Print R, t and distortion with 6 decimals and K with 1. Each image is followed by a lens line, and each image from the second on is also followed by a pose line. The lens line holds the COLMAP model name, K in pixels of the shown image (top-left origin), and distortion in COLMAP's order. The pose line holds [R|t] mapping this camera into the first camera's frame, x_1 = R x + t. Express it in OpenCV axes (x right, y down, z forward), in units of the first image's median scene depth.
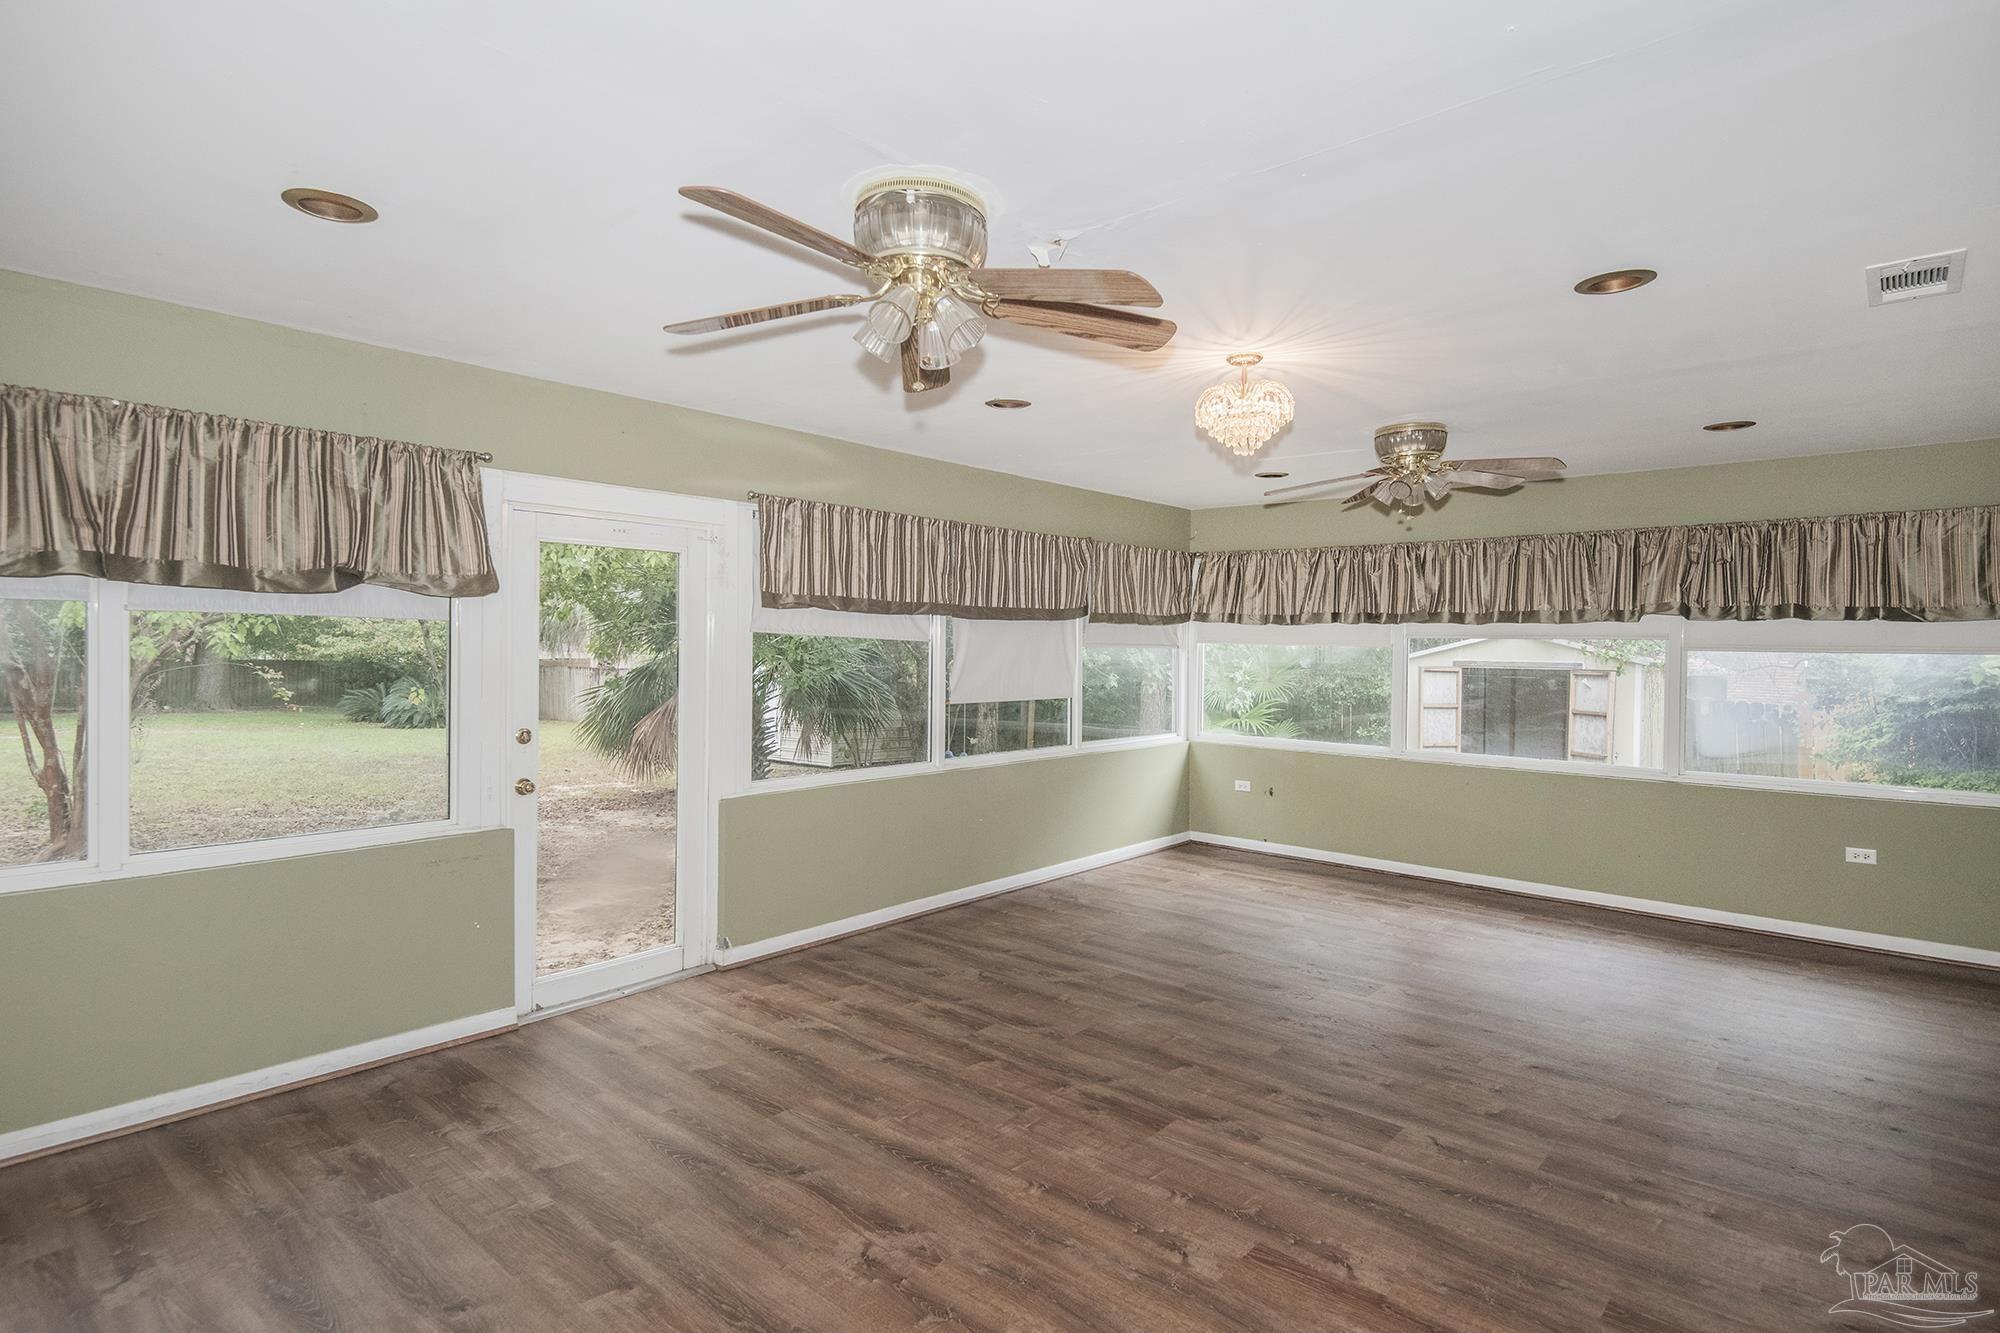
lens RADIAL K [[1051.1, 0, 929.4], [0, 1051.1, 669.9], [0, 0, 1]] dist [0.004936, 0.000212]
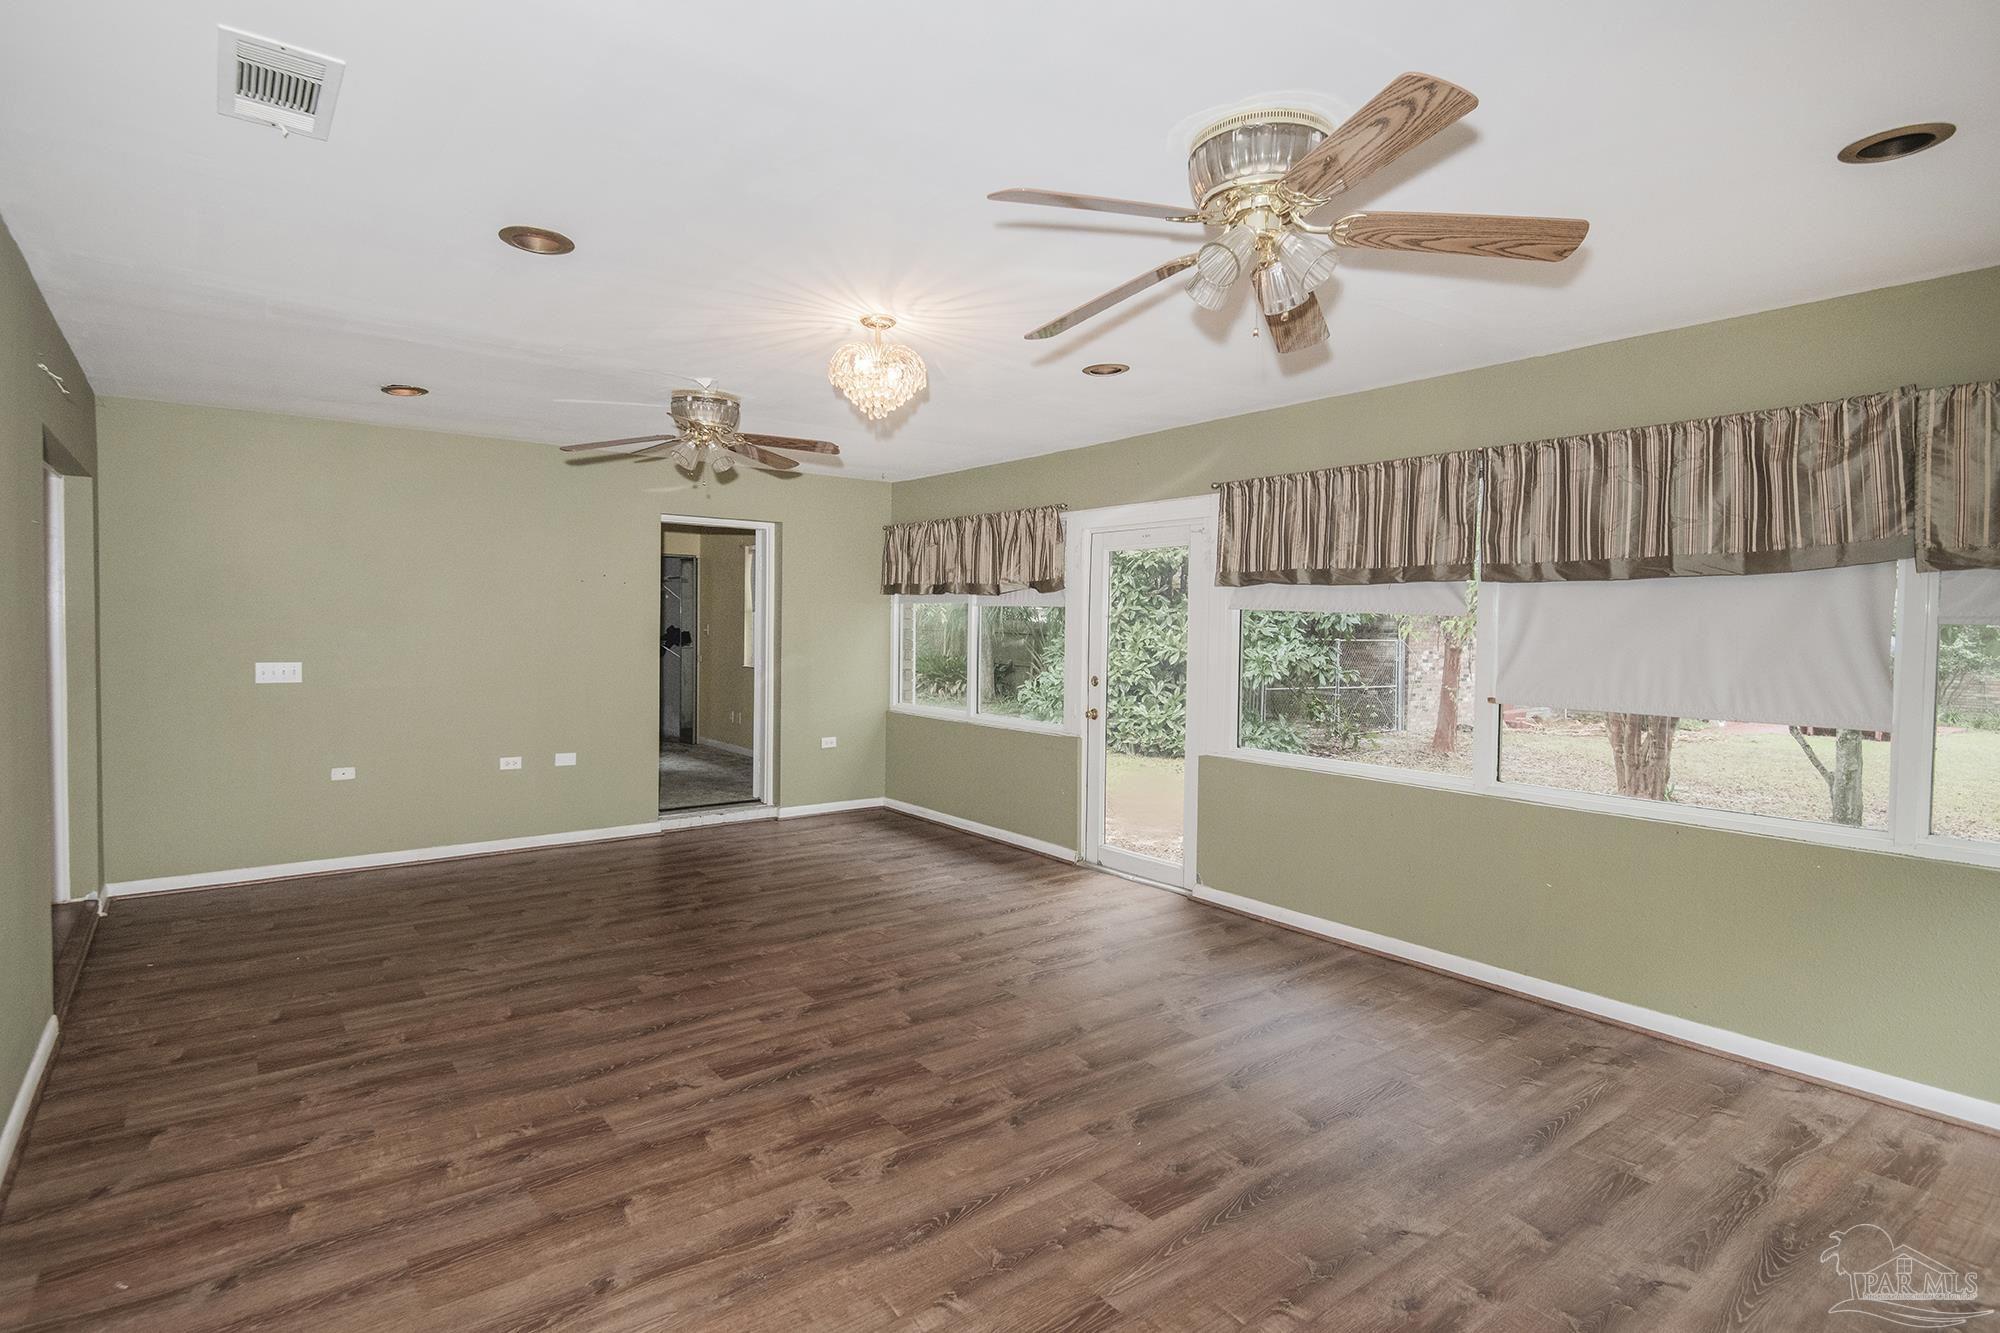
lens RADIAL K [[984.8, 0, 1002.8], [0, 984.8, 651.3], [0, 0, 1]] dist [-0.000075, -0.000548]
pose [[-0.147785, 0.017220, -0.988870, 1.372177], [-0.048773, 0.998505, 0.024677, -0.007809], [0.987816, 0.051877, -0.146724, 1.423115]]
